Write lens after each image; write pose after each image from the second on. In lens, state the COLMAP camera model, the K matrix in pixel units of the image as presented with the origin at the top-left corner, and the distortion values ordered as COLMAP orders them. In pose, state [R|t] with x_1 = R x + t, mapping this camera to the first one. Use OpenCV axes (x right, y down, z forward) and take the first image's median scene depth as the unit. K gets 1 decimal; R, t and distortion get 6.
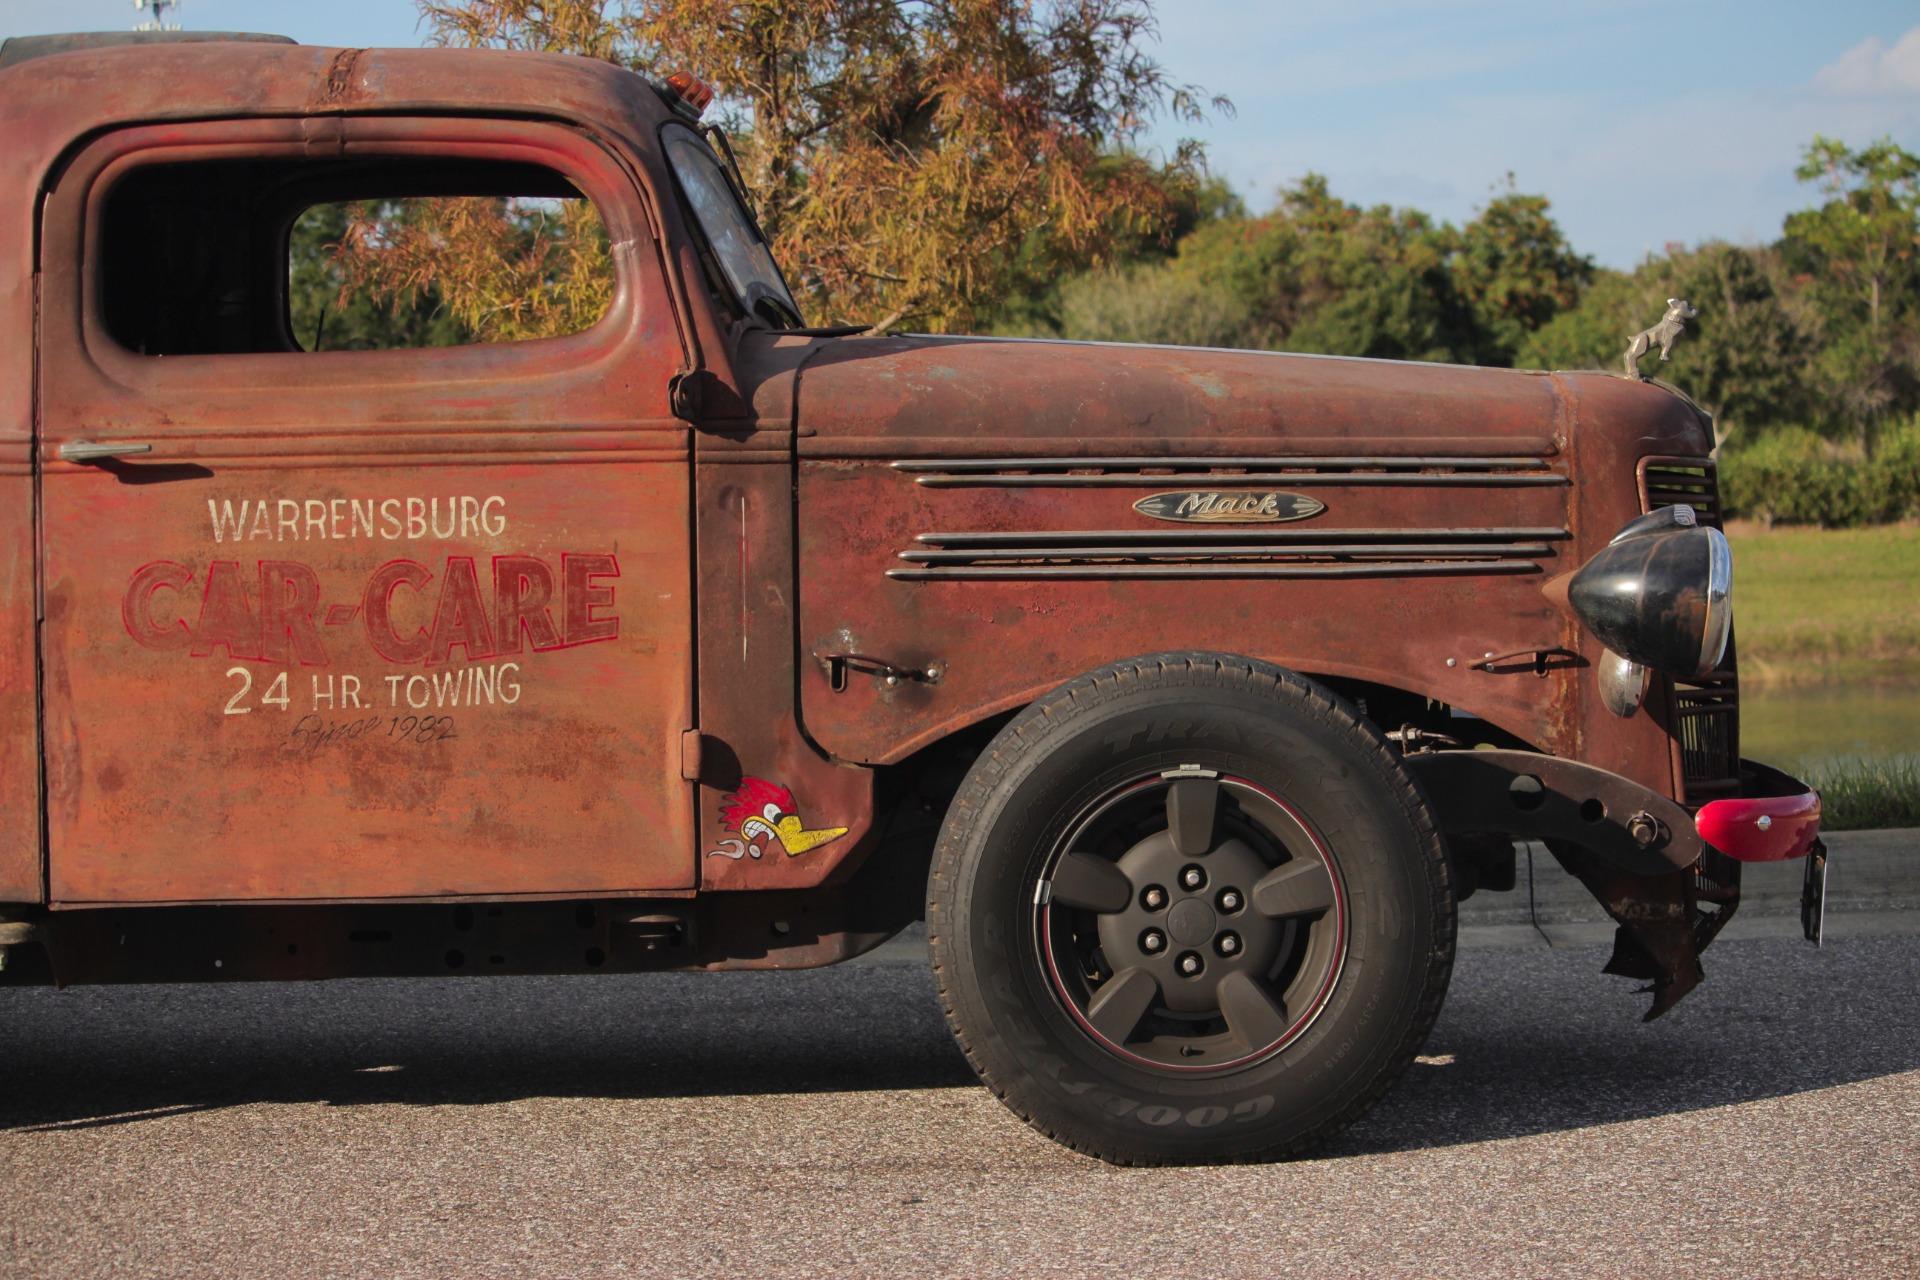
lens RADIAL K [[4943.2, 0, 1027.2], [0, 4943.2, 672.3], [0, 0, 1]] dist [-0.453961, 0.356794]
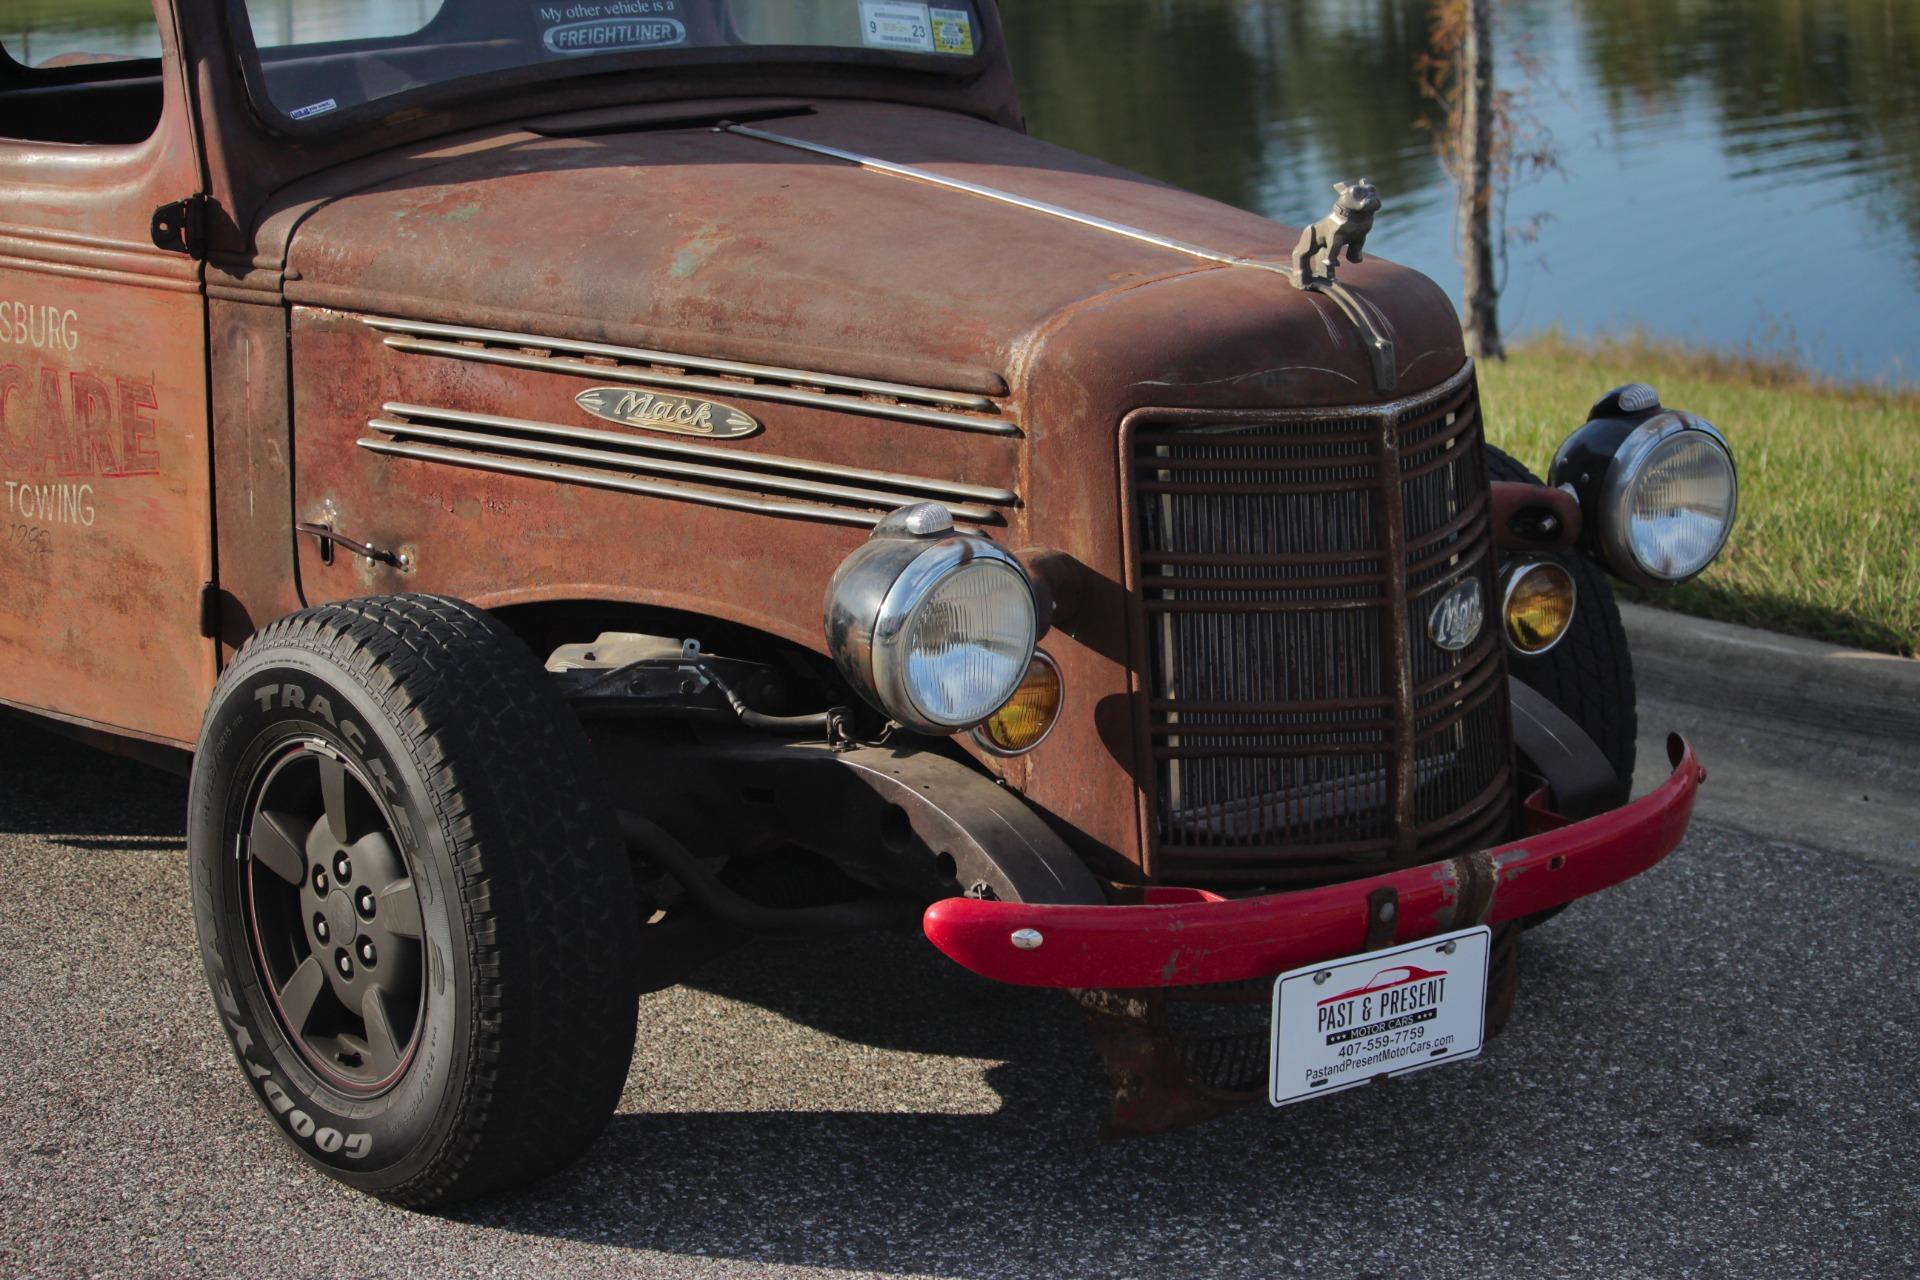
lens RADIAL K [[4943.2, 0, 1027.2], [0, 4943.2, 672.3], [0, 0, 1]] dist [-0.453961, 0.356794]
pose [[0.645023, 0.182346, -0.742088, 0.716608], [-0.043465, 0.978295, 0.202607, -0.164756], [0.762926, -0.098431, 0.638949, 0.536634]]
